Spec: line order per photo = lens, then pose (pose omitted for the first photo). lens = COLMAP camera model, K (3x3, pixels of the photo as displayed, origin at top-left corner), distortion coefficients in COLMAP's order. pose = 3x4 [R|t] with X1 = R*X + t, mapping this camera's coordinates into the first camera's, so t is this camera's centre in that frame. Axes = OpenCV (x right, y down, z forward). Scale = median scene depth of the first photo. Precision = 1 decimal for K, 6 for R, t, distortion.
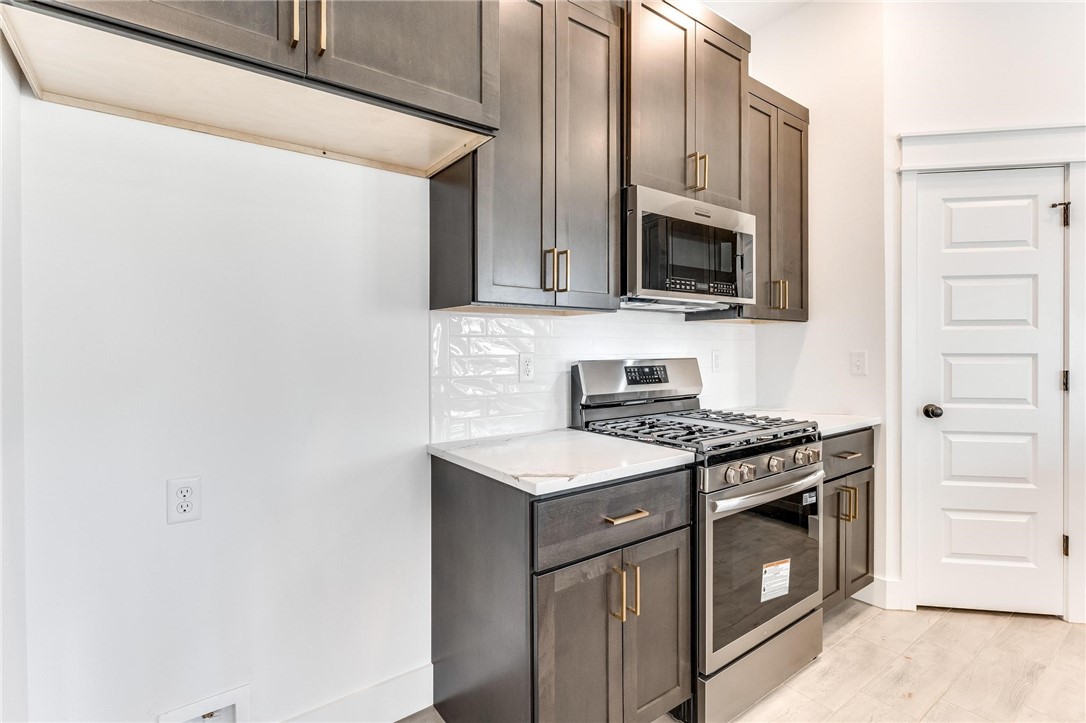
lens RADIAL K [[513.8, 0, 543.2], [0, 513.8, 351.2], [0, 0, 1]] dist [0.000571, -0.000343]
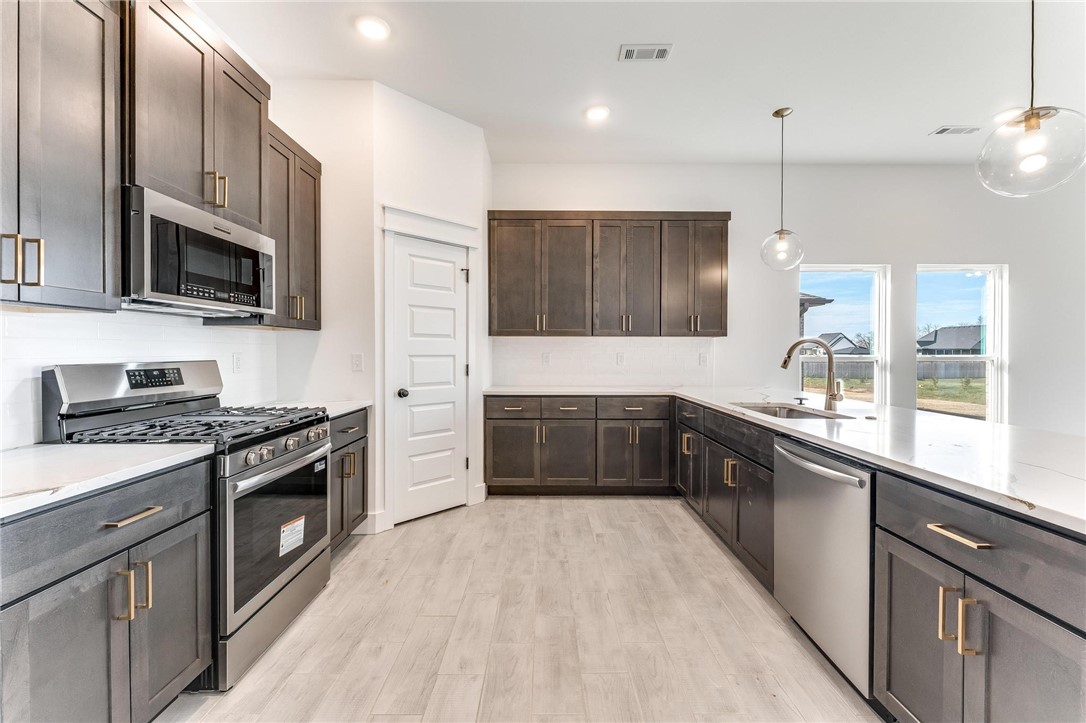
lens RADIAL K [[437.5, 0, 545.4], [0, 437.5, 353.8], [0, 0, 1]] dist [0.000049, -0.000301]
pose [[0.592592, -0.002149, 0.805500, -0.036828], [0.003147, 0.999995, 0.000353, 0.001811], [-0.805496, 0.002325, 0.592596, -0.118508]]
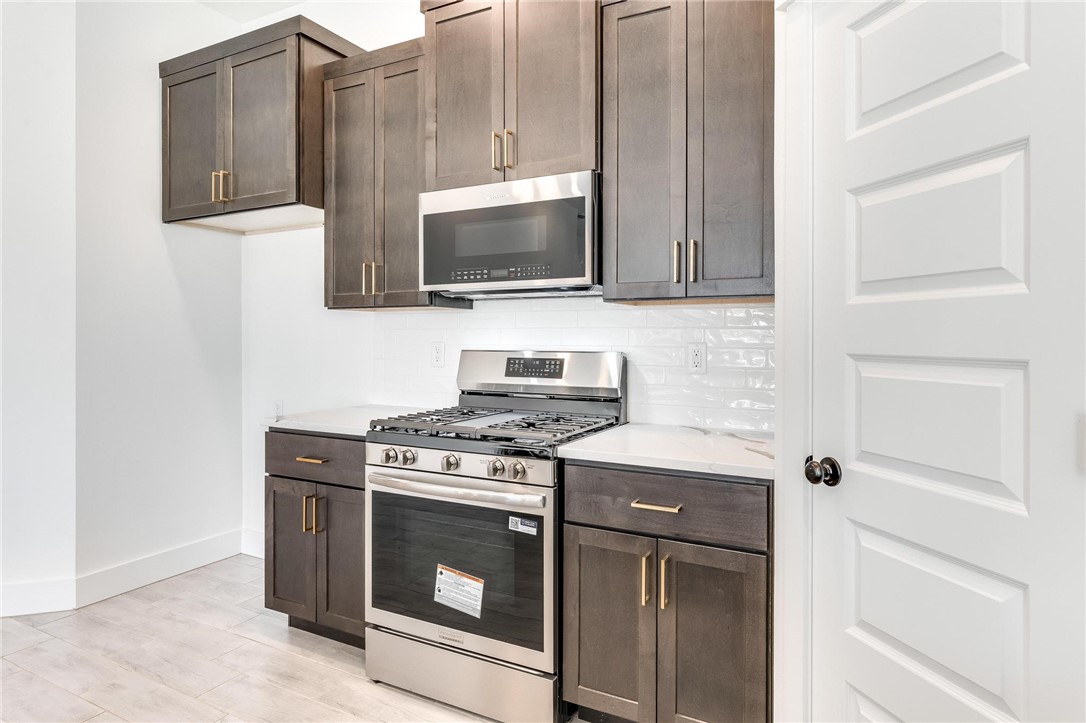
lens RADIAL K [[625.1, 0, 543.5], [0, 625.1, 338.5], [0, 0, 1]] dist [0.000834, 0.000134]
pose [[0.433677, 0.004372, -0.901058, 1.356431], [-0.009532, 0.999955, 0.000264, -0.008280], [0.901018, 0.008475, 0.433699, 0.576144]]
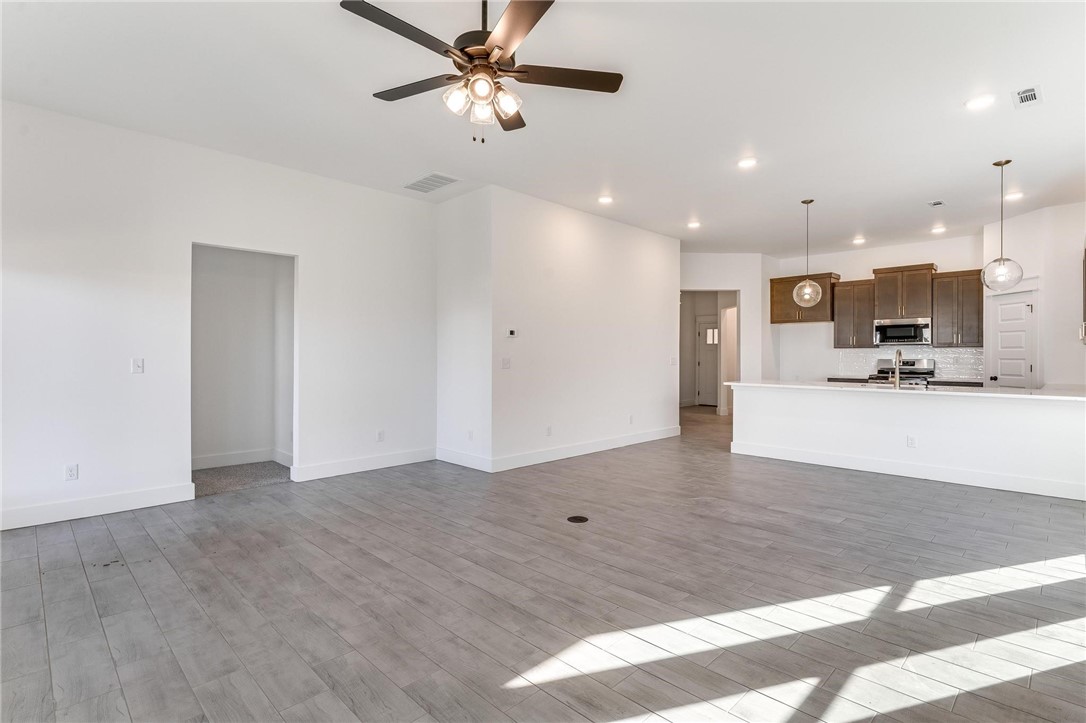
lens RADIAL K [[528.6, 0, 543.0], [0, 528.6, 361.5], [0, 0, 1]] dist [-0.000358, -0.000014]
pose [[0.149257, 0.012078, -0.988725, 3.846439], [-0.008224, 0.999906, 0.010974, 0.012943], [0.988764, 0.006493, 0.149342, -2.279838]]
